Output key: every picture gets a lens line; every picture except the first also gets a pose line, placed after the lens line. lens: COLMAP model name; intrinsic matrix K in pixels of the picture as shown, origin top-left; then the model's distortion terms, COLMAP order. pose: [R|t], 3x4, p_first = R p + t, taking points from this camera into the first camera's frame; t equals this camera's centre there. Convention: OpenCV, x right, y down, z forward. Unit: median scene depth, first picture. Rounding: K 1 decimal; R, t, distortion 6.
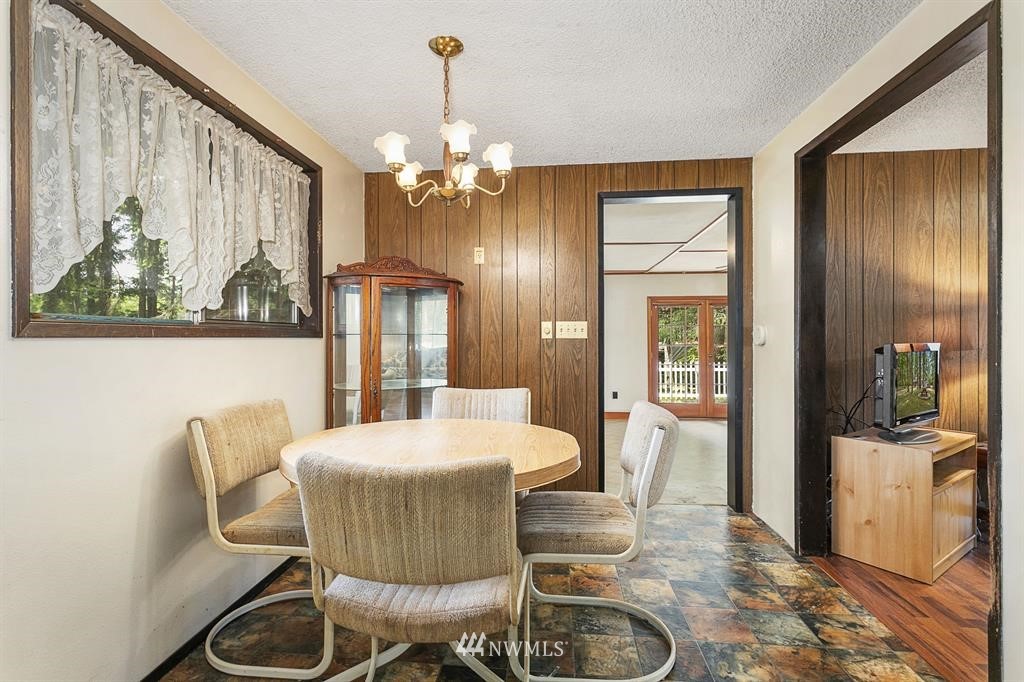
lens RADIAL K [[484.9, 0, 508.0], [0, 484.9, 337.8], [0, 0, 1]] dist [-0.004037, -0.000175]
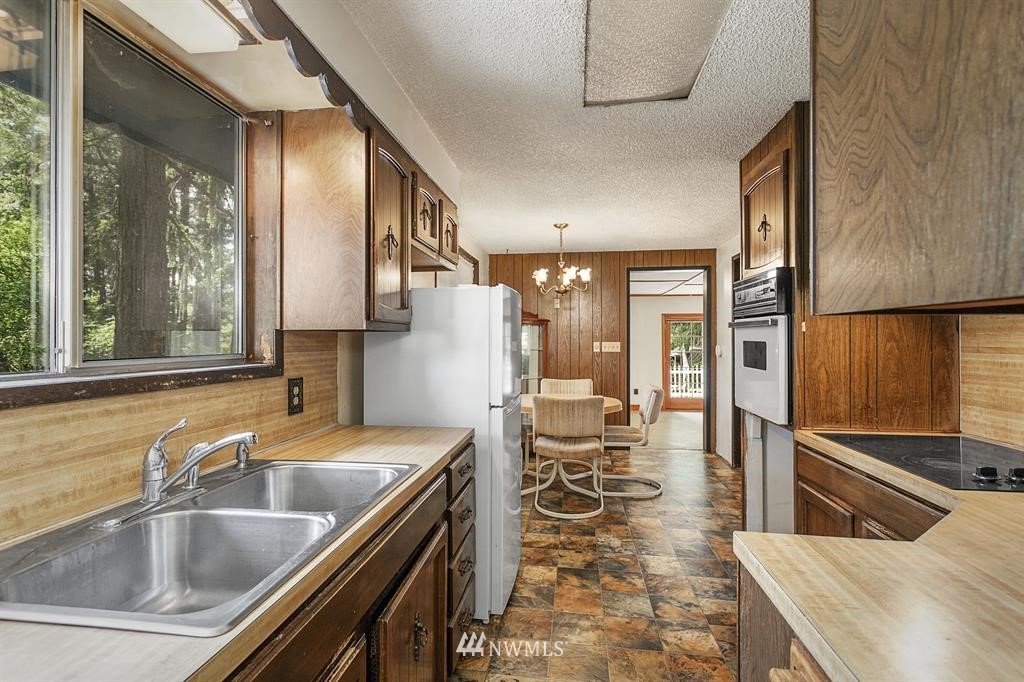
lens RADIAL K [[484.9, 0, 508.0], [0, 484.9, 337.8], [0, 0, 1]] dist [-0.004037, -0.000175]
pose [[0.999171, 0.001803, -0.040659, -0.166956], [-0.002028, 0.999983, -0.005513, -0.038866], [0.040648, 0.005591, 0.999158, -0.745349]]
